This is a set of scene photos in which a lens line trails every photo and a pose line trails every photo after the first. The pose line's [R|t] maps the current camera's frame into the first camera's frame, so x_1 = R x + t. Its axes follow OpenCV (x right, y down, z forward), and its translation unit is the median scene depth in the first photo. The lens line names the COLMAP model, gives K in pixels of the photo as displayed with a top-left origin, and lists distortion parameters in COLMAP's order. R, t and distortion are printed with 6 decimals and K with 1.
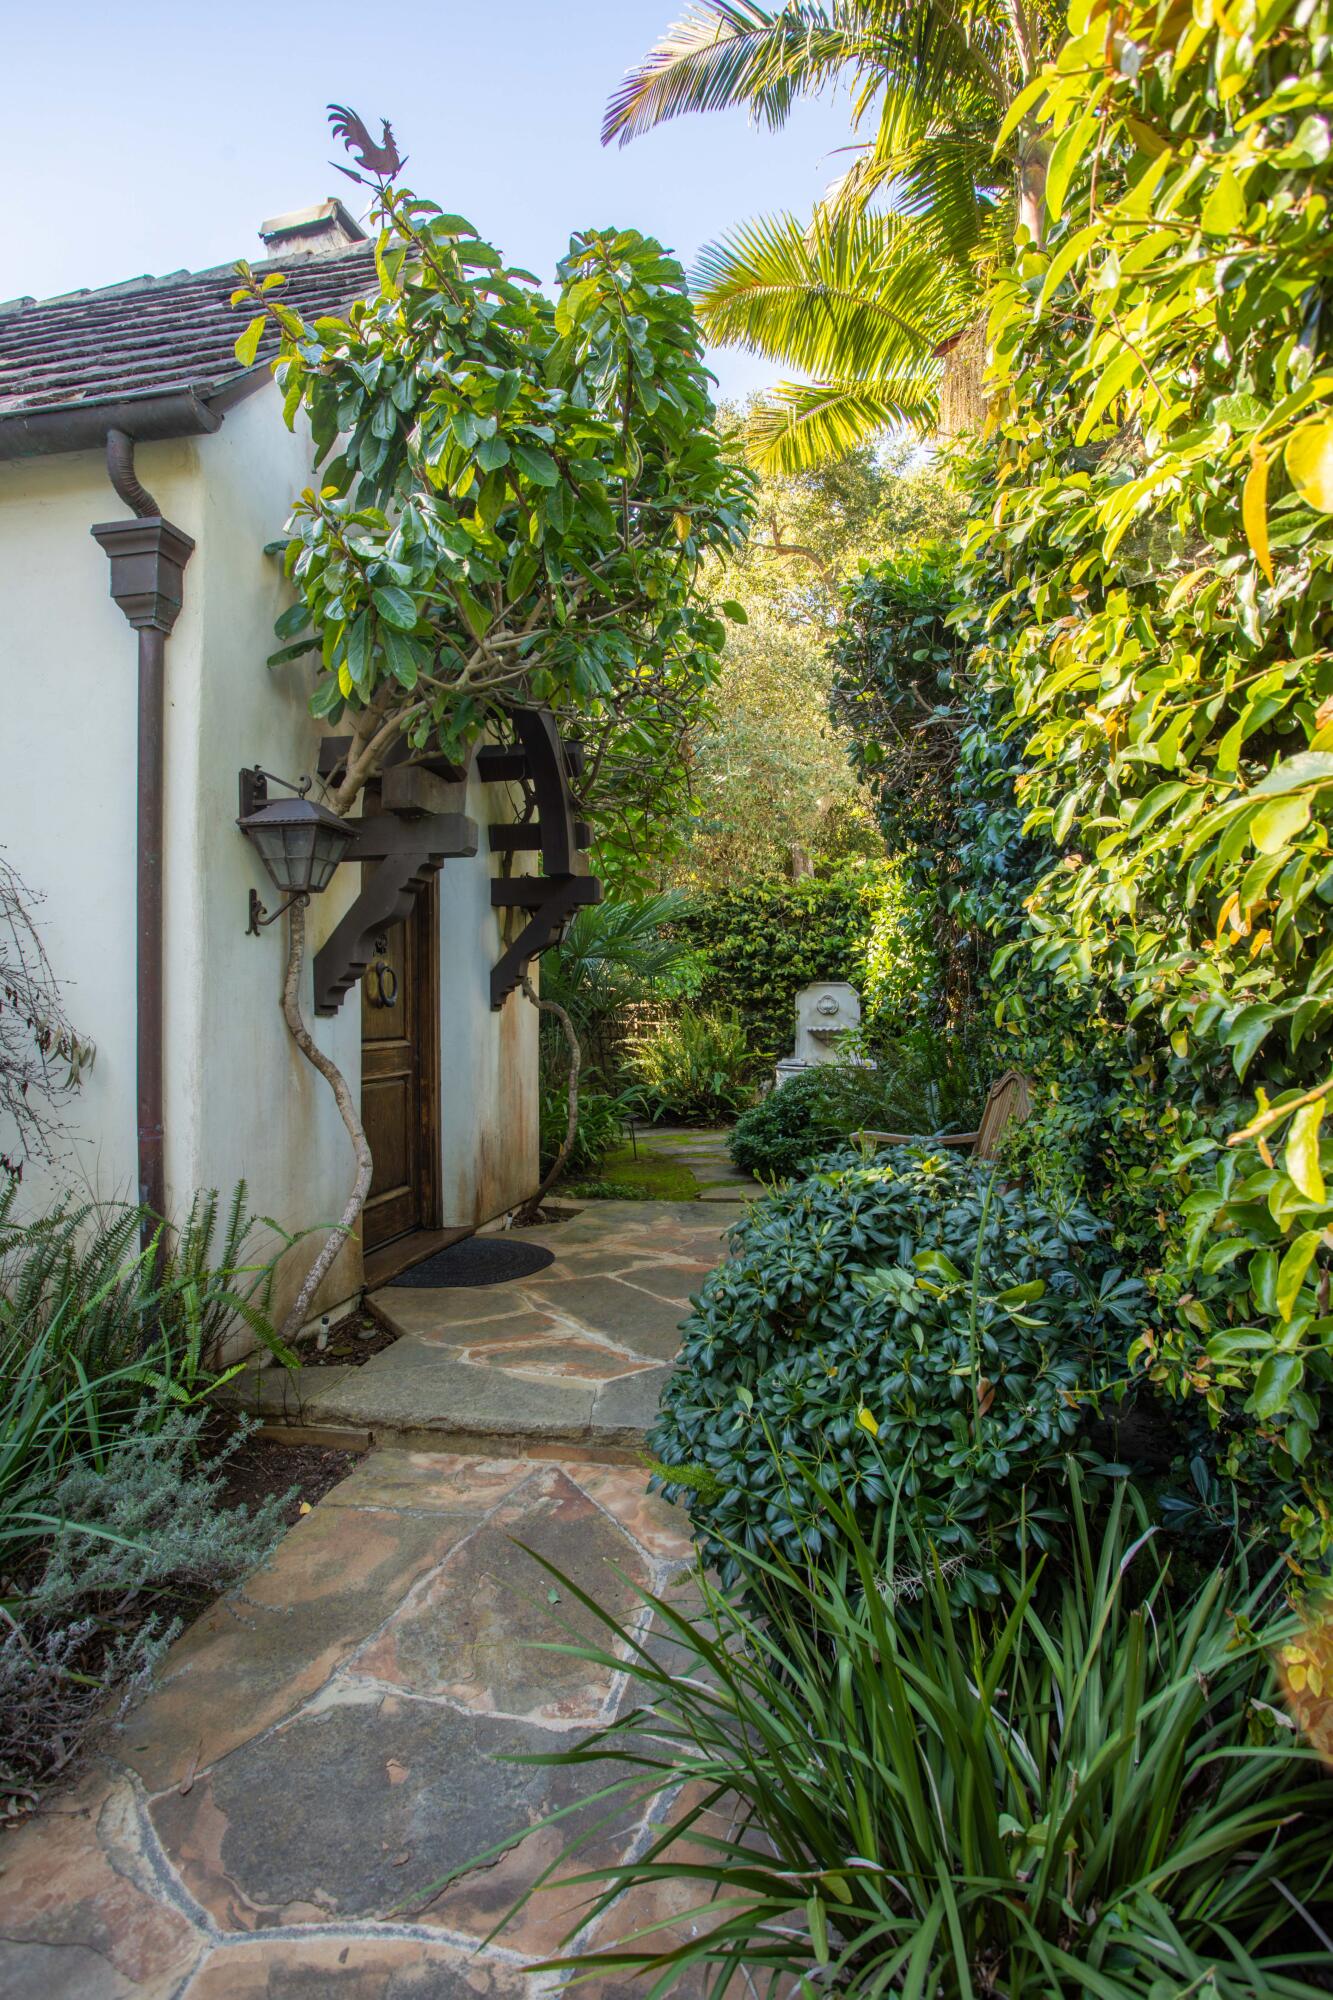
lens RADIAL K [[1086.9, 0, 666.5], [0, 1086.9, 999.6], [0, 0, 1]] dist [0.000127, 0.000022]
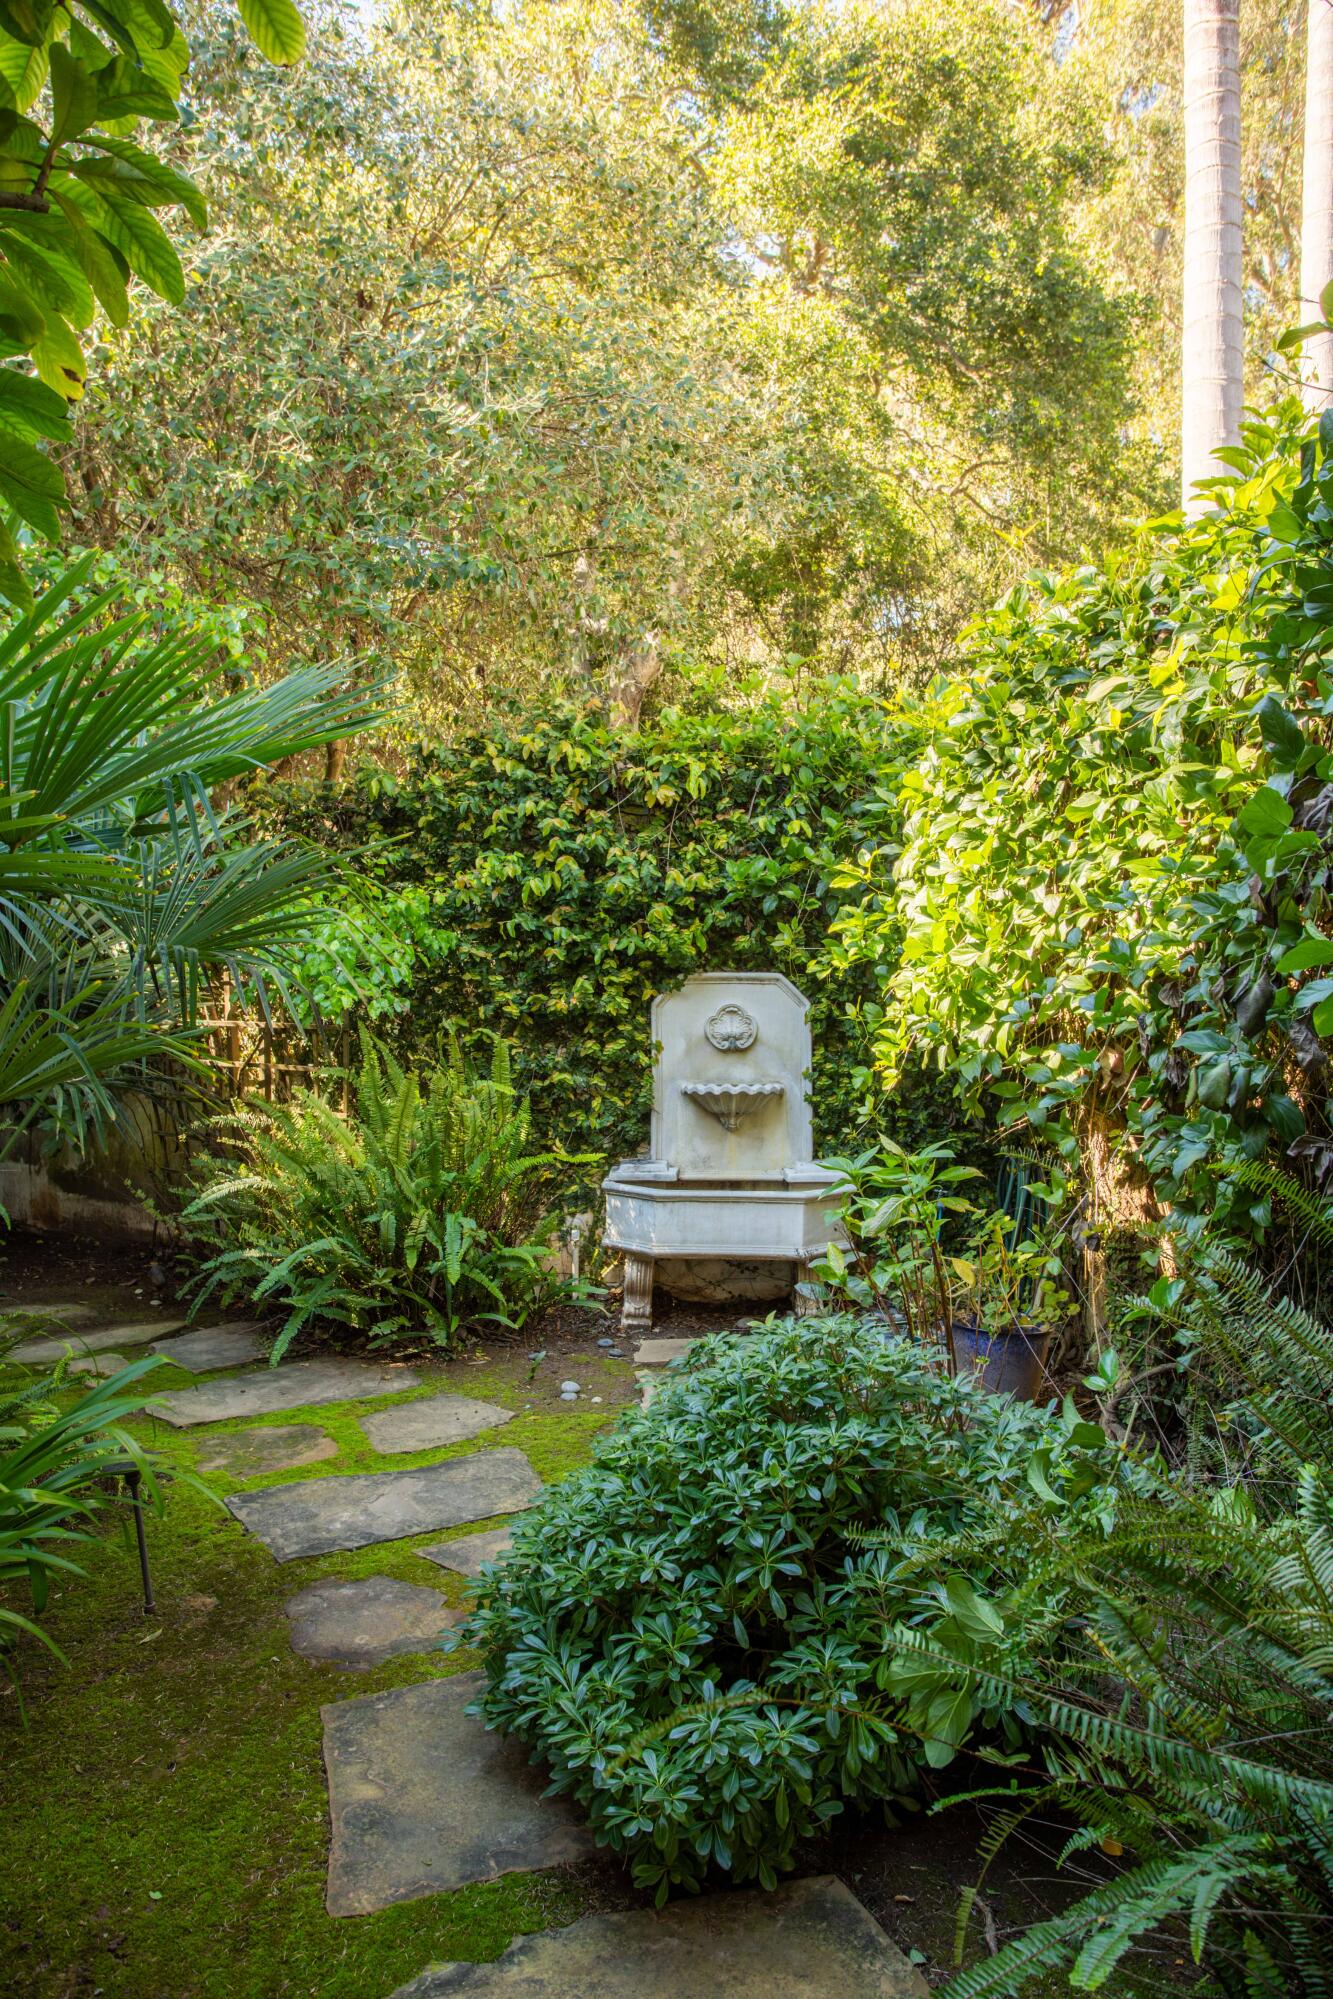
lens RADIAL K [[1490.9, 0, 665.6], [0, 1490.9, 995.9], [0, 0, 1]] dist [0.001781, 0.001167]
pose [[0.985133, 0.000201, 0.171790, 0.029060], [-0.001401, 0.999975, 0.006863, -0.011107], [-0.171785, -0.007001, 0.985110, 0.461281]]
